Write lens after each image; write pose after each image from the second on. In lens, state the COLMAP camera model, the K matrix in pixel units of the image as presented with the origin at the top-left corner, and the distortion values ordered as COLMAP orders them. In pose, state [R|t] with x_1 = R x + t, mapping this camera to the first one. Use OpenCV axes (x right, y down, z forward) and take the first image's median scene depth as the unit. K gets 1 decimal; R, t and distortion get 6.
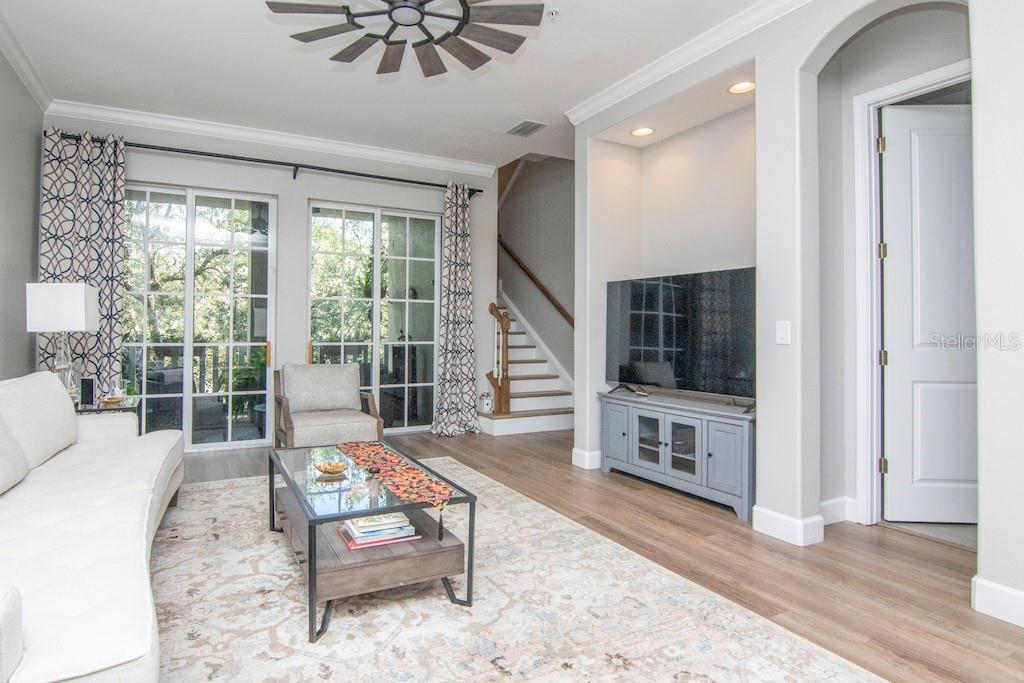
lens RADIAL K [[544.1, 0, 507.7], [0, 544.1, 333.1], [0, 0, 1]] dist [-0.016220, -0.000115]
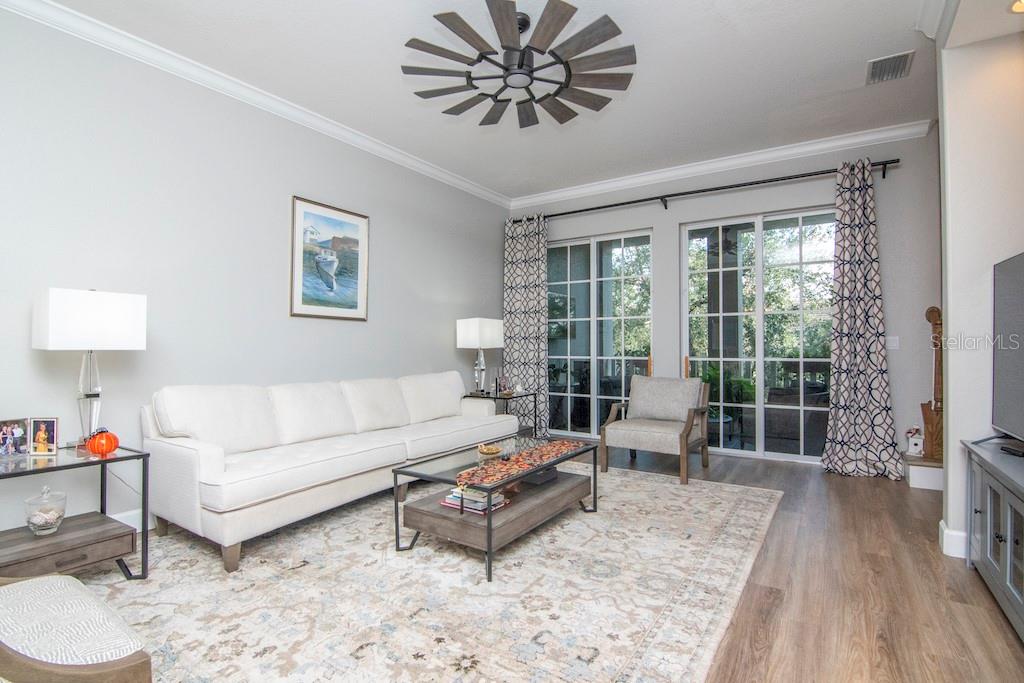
lens RADIAL K [[529.9, 0, 510.6], [0, 529.9, 344.9], [0, 0, 1]] dist [-0.017061, -0.001099]
pose [[0.470251, -0.006581, -0.882508, 0.610548], [-0.000689, 0.999969, -0.007824, 0.001619], [0.882533, 0.004287, 0.470232, 0.319052]]
